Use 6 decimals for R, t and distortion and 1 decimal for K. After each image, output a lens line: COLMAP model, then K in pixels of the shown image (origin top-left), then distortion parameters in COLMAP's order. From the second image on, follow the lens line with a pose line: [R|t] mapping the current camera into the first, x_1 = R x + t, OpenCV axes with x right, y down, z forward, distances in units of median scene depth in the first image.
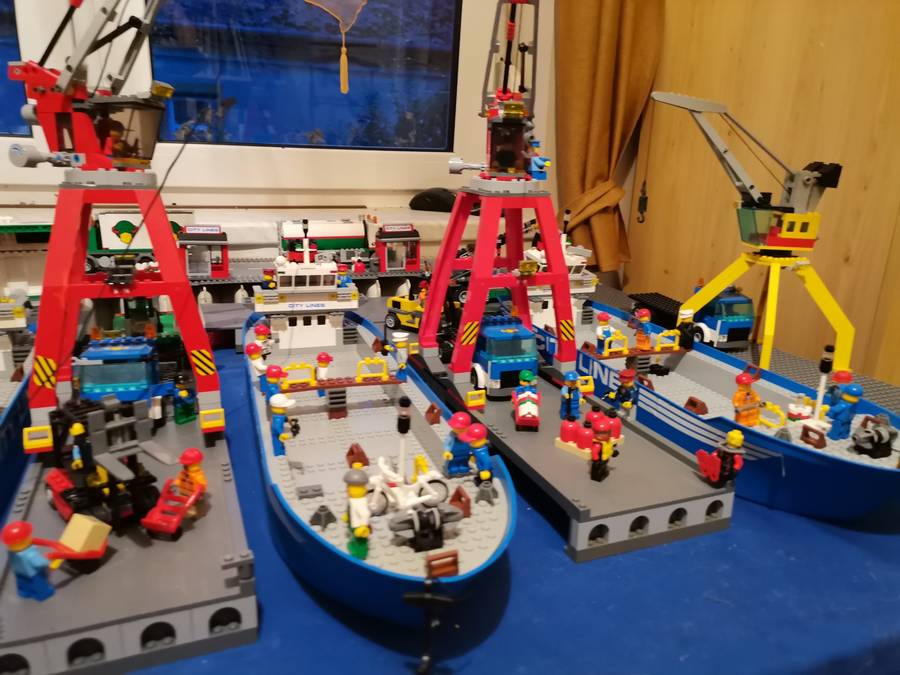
lens RADIAL K [[677.4, 0, 450.4], [0, 677.4, 341.1], [0, 0, 1]] dist [0.035373, -0.009622]
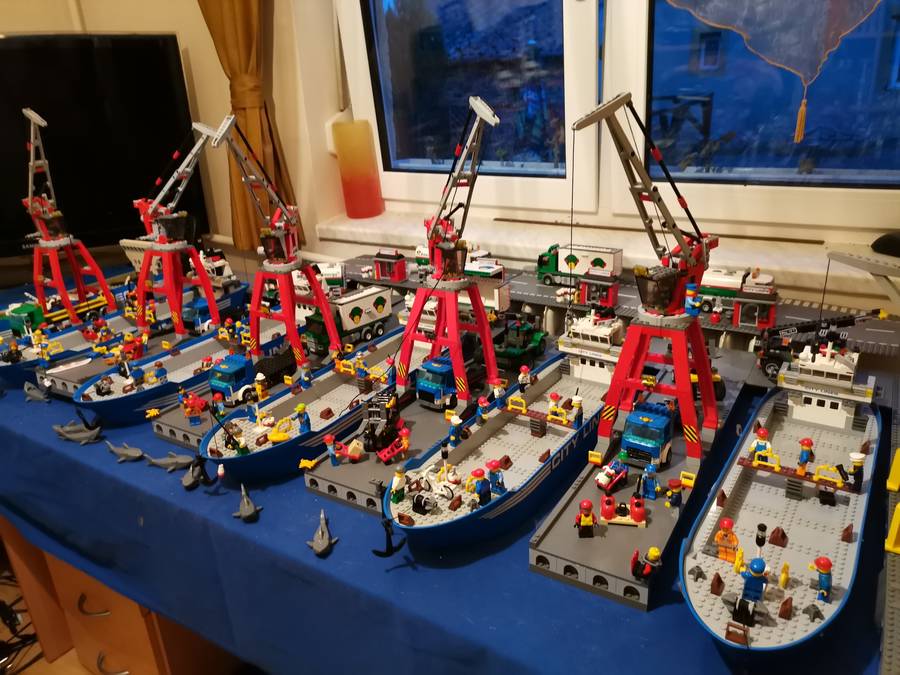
lens RADIAL K [[679.1, 0, 450.5], [0, 679.1, 340.0], [0, 0, 1]] dist [0.041046, -0.027493]
pose [[0.582936, 0.237834, -0.776930, 0.801309], [-0.157634, 0.971137, 0.179010, -0.320394], [0.797080, 0.018120, 0.603601, -0.119323]]
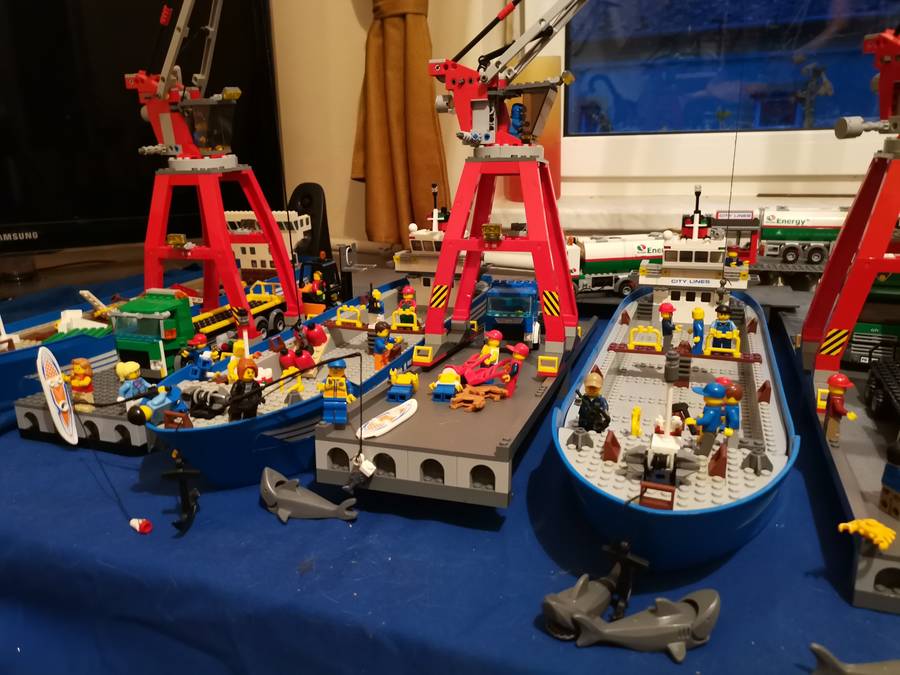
lens RADIAL K [[679.1, 0, 450.5], [0, 679.1, 340.0], [0, 0, 1]] dist [0.041046, -0.027493]
pose [[0.737600, 0.137411, -0.661109, -0.663461], [-0.142840, 0.988670, 0.046128, 0.104483], [0.659957, 0.060409, 0.748871, -0.302105]]
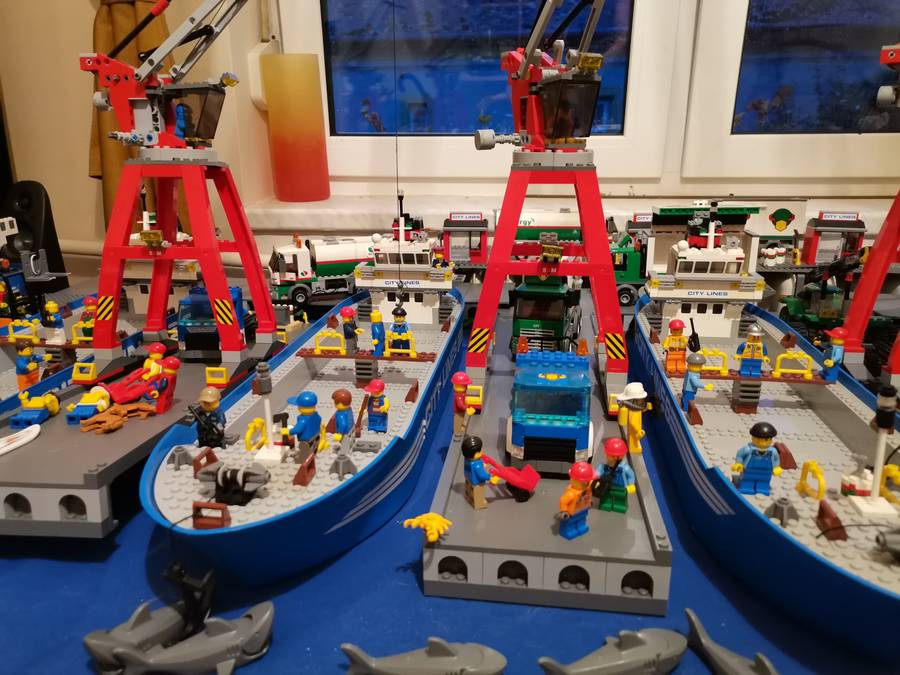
lens RADIAL K [[679.1, 0, 450.5], [0, 679.1, 340.0], [0, 0, 1]] dist [0.041046, -0.027493]
pose [[0.871532, 0.103397, -0.479313, -0.498098], [-0.104311, 0.994235, 0.024807, 0.064804], [0.479115, 0.028377, 0.877293, -0.177595]]
